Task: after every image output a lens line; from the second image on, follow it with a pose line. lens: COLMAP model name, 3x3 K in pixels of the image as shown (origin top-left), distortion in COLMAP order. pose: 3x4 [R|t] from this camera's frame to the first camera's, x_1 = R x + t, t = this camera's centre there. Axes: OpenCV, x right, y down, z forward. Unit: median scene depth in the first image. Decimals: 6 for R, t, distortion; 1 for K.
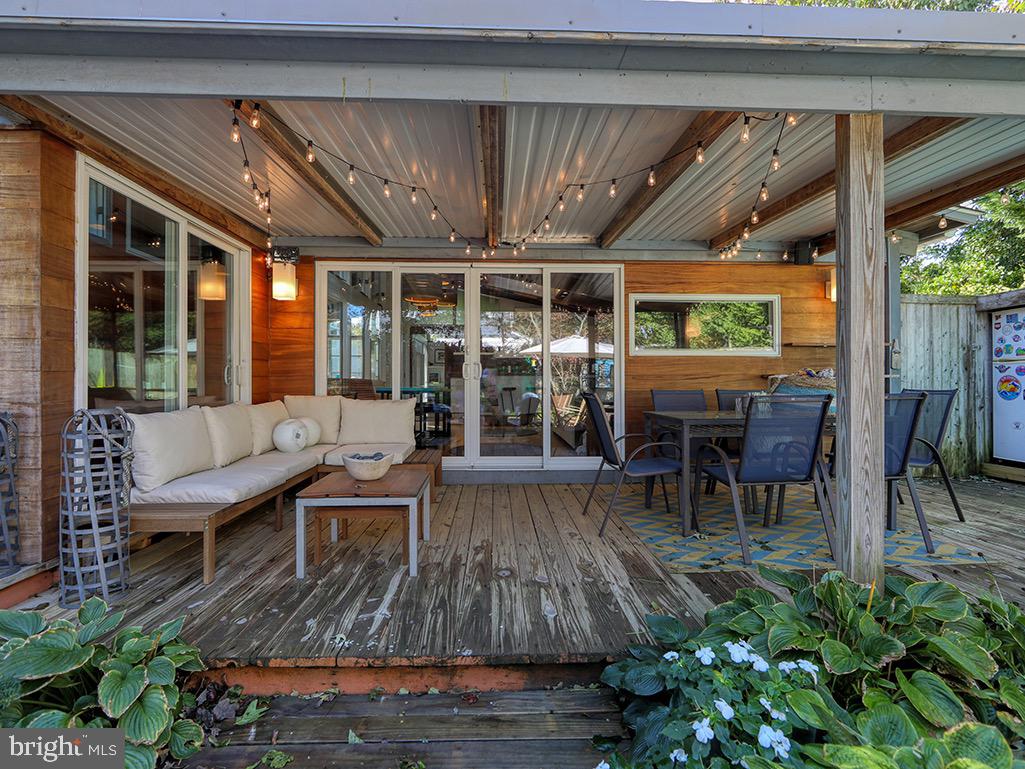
lens RADIAL K [[485.8, 0, 517.3], [0, 485.8, 381.0], [0, 0, 1]] dist [-0.013114, 0.002441]
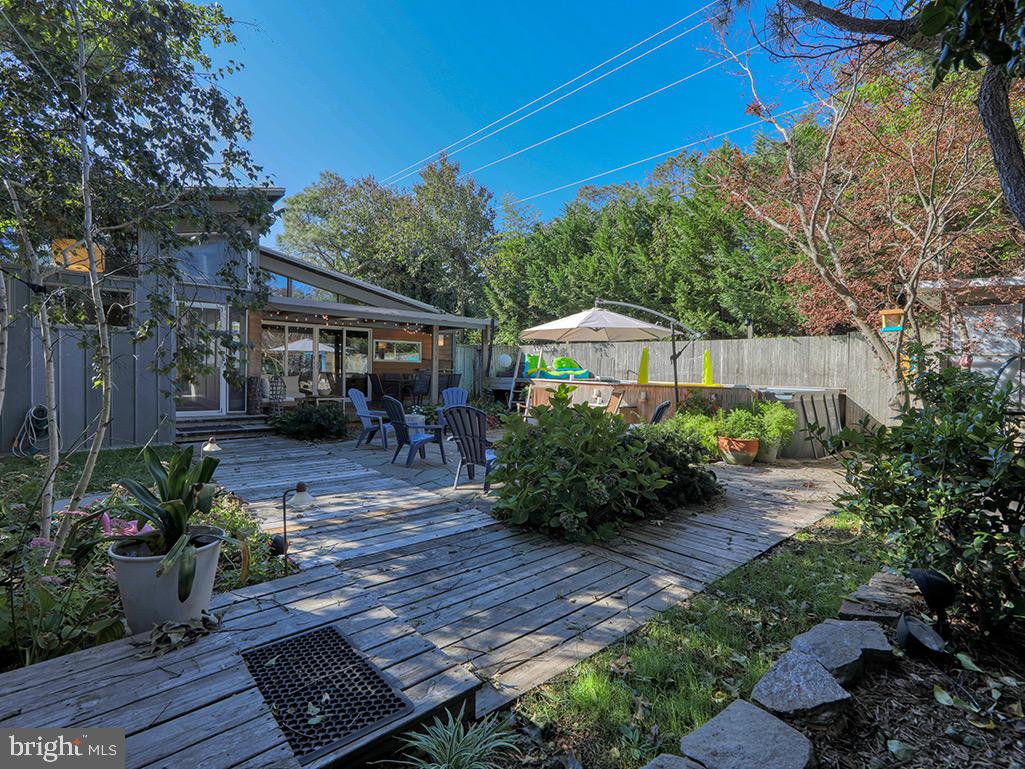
lens RADIAL K [[485.8, 0, 514.8], [0, 485.8, 382.3], [0, 0, 1]] dist [-0.013114, 0.002441]
pose [[0.780312, -0.000715, 0.625390, -0.895629], [-0.014326, 0.999716, 0.019018, 0.005252], [-0.625226, -0.023799, 0.780081, -1.727565]]
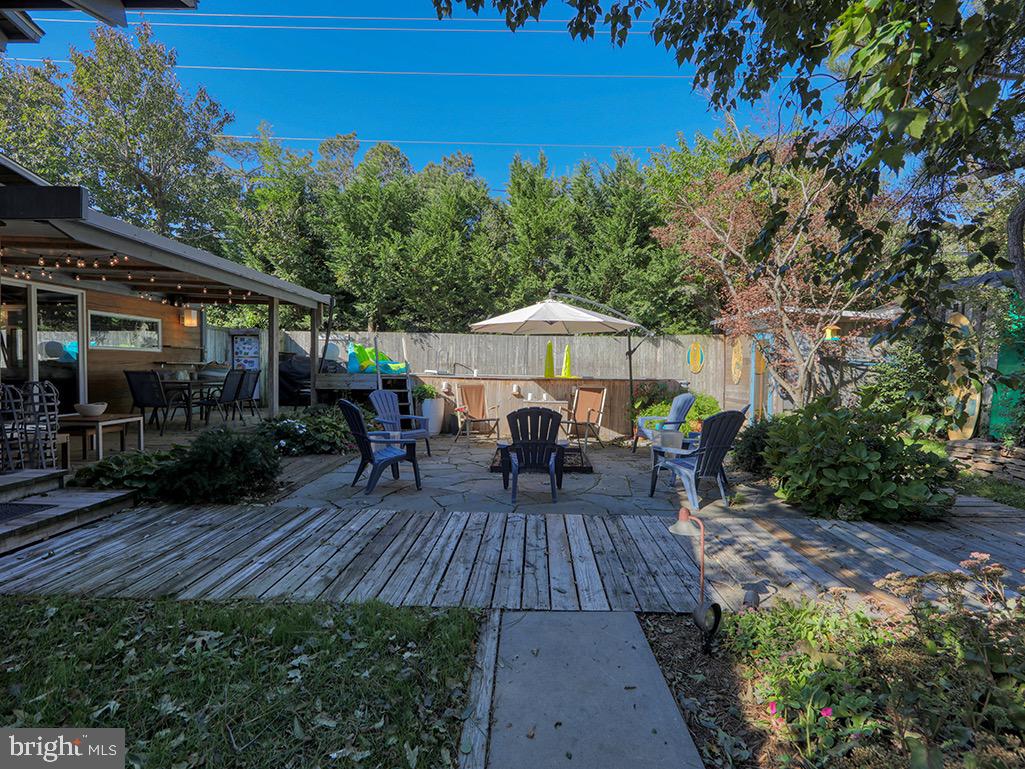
lens RADIAL K [[485.8, 0, 509.0], [0, 485.8, 382.6], [0, 0, 1]] dist [-0.013114, 0.002441]
pose [[0.063188, -0.031596, 0.997501, -1.263766], [-0.006501, 0.999464, 0.032070, -0.000818], [-0.997980, -0.008511, 0.062949, -0.476339]]
